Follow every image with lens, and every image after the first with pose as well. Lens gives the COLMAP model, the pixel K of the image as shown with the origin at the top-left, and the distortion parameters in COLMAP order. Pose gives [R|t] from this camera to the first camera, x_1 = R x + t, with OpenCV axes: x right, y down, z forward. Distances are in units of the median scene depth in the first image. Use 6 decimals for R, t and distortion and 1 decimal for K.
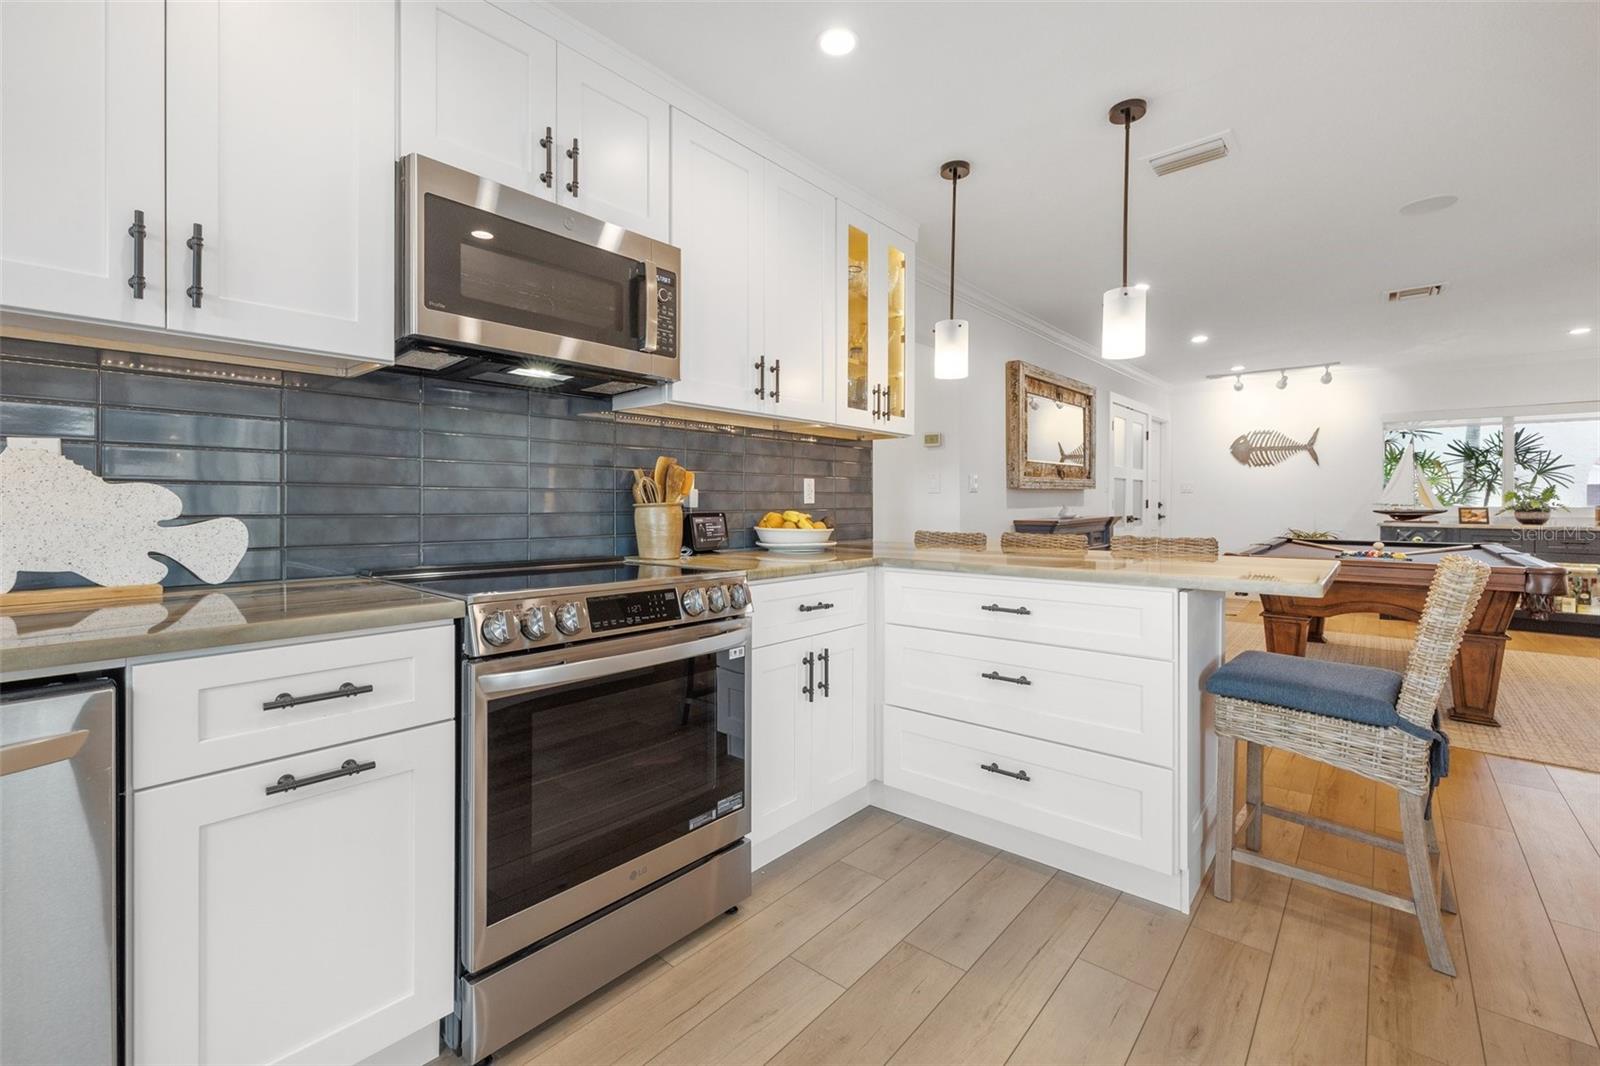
lens RADIAL K [[671.0, 0, 796.5], [0, 671.0, 518.4], [0, 0, 1]] dist [-0.006921, 0.002041]
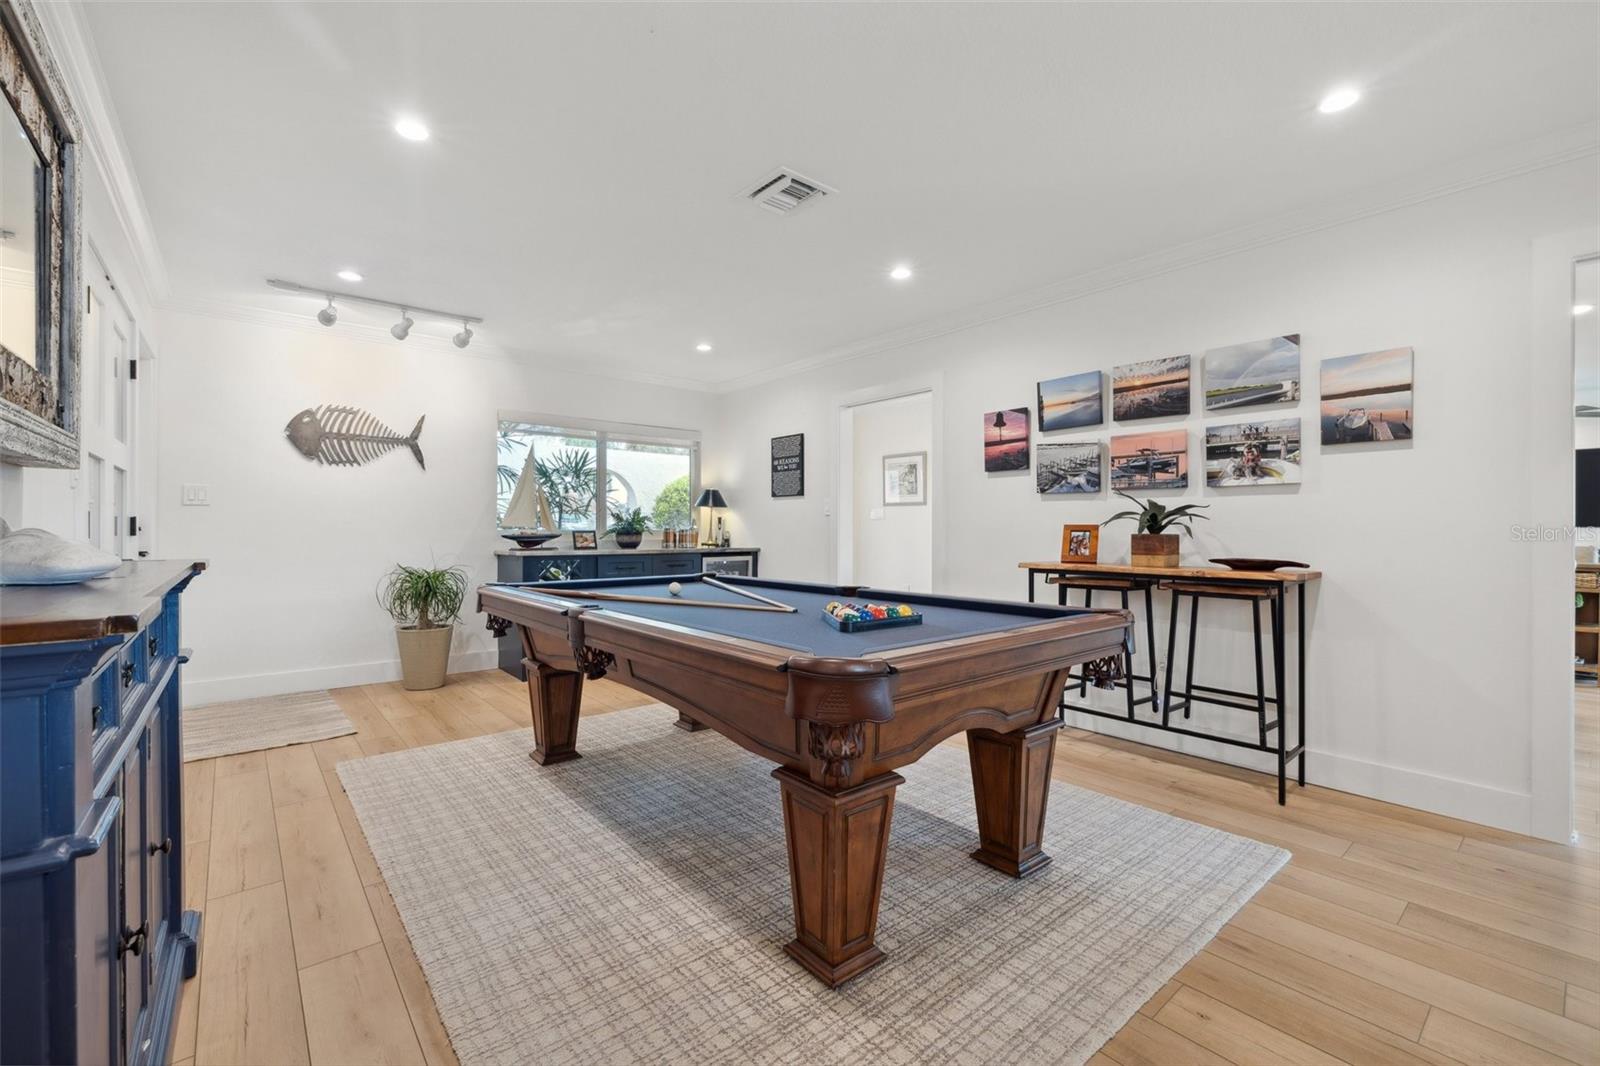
lens RADIAL K [[671.0, 0, 797.5], [0, 671.0, 531.7], [0, 0, 1]] dist [-0.006921, 0.002041]
pose [[0.168600, -0.006103, 0.985666, 0.182088], [0.019391, 0.999808, 0.002874, -0.011374], [-0.985494, 0.018629, 0.168686, 0.549858]]
